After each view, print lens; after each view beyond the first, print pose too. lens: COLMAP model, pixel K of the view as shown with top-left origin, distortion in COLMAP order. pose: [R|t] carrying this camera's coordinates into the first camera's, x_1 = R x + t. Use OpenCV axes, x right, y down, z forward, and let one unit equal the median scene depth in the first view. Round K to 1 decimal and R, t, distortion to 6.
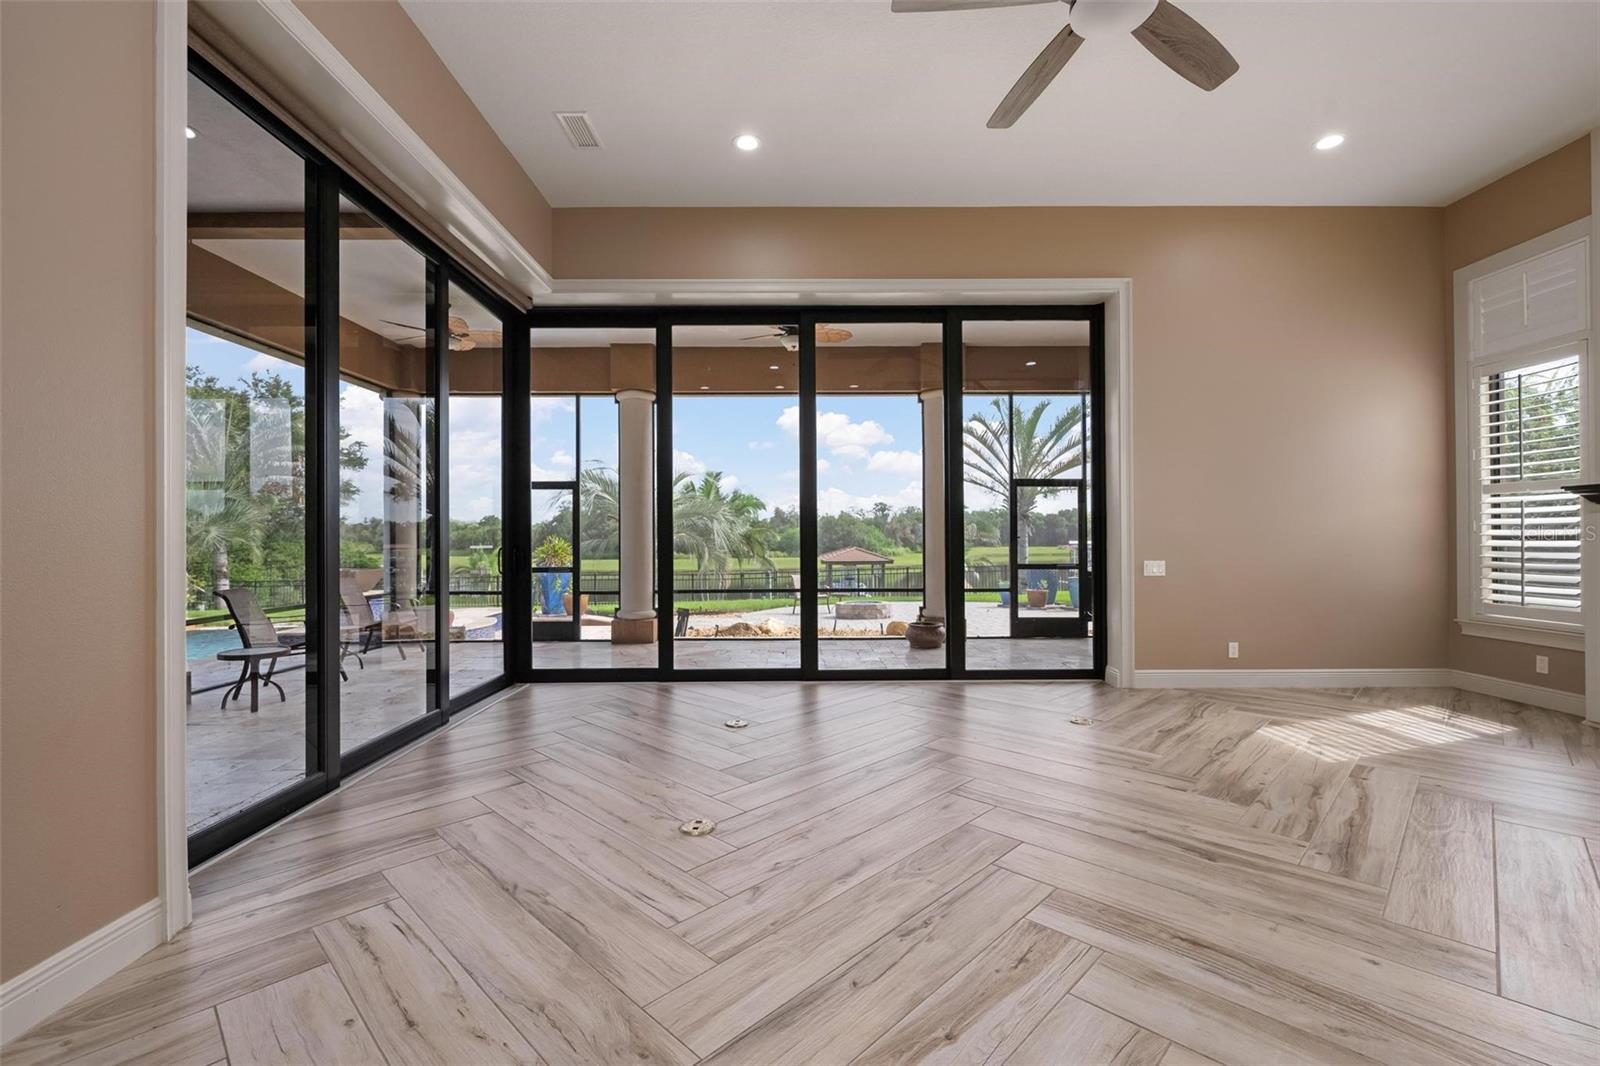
lens RADIAL K [[690.2, 0, 800.0], [0, 690.2, 533.0], [0, 0, 1]] dist [-0.002147, -0.000127]
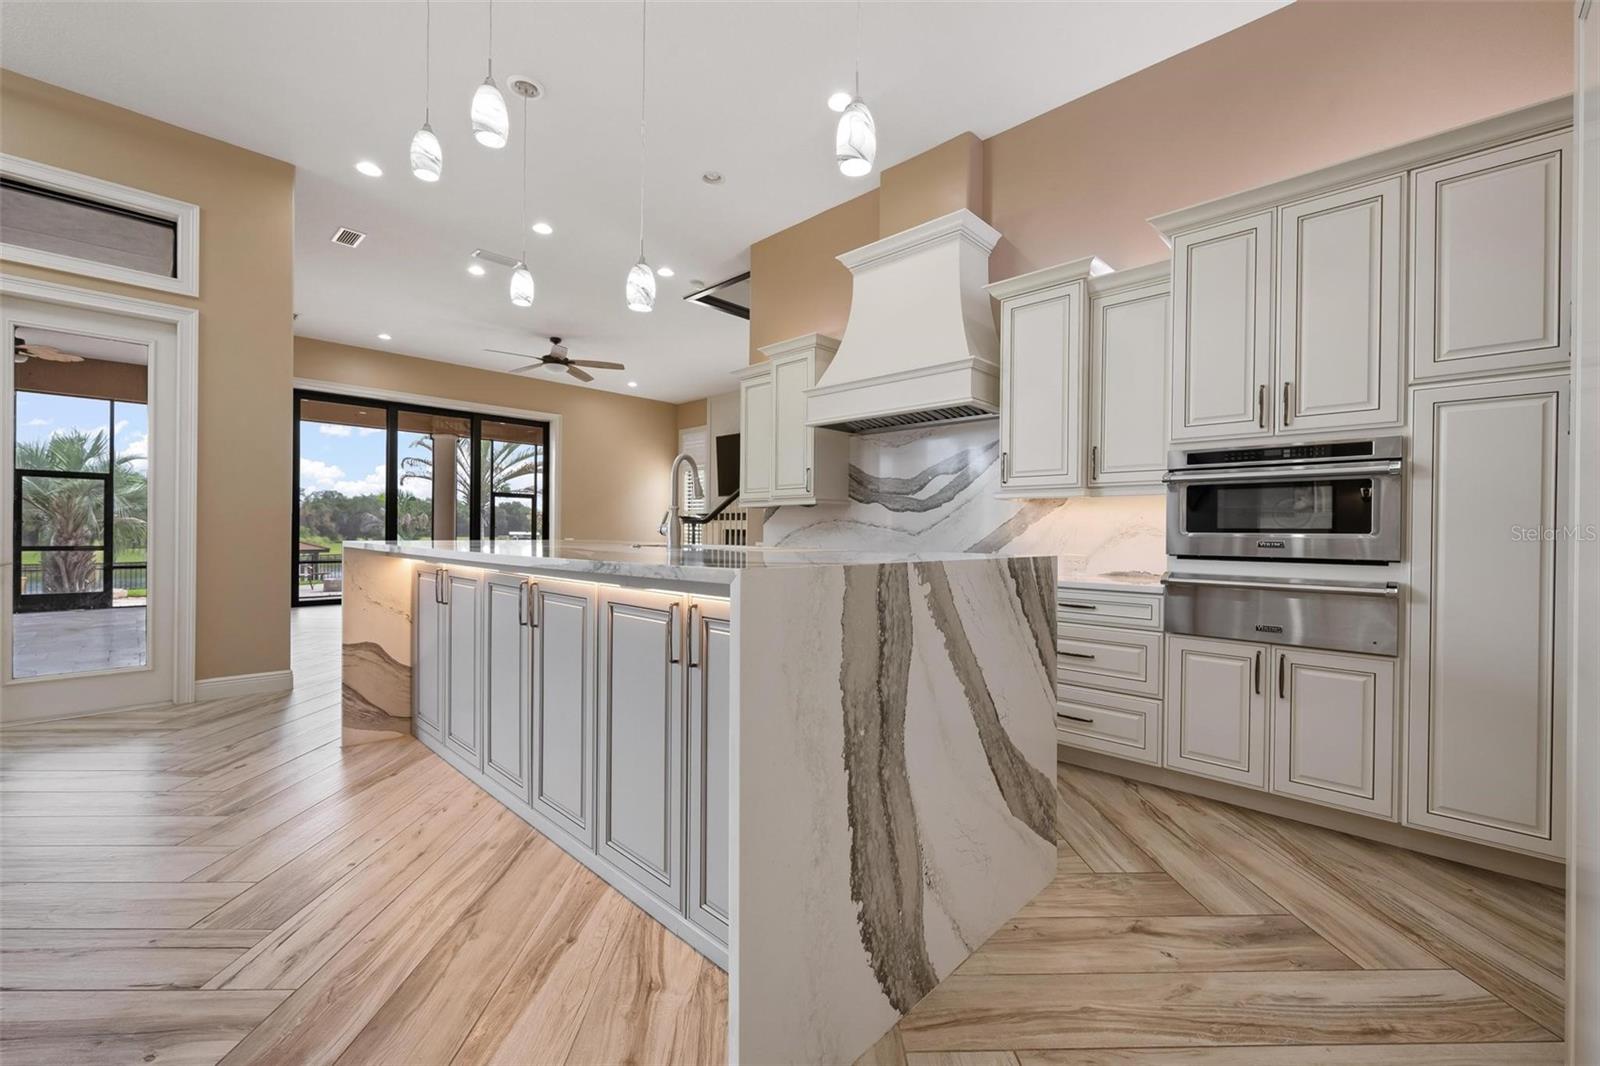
lens RADIAL K [[647.8, 0, 804.1], [0, 647.8, 533.9], [0, 0, 1]] dist [-0.001396, 0.000354]
pose [[0.695987, 0.010670, 0.717975, -0.546222], [-0.021026, 0.999764, 0.005525, -0.003165], [-0.717747, -0.018942, 0.696047, -1.185260]]
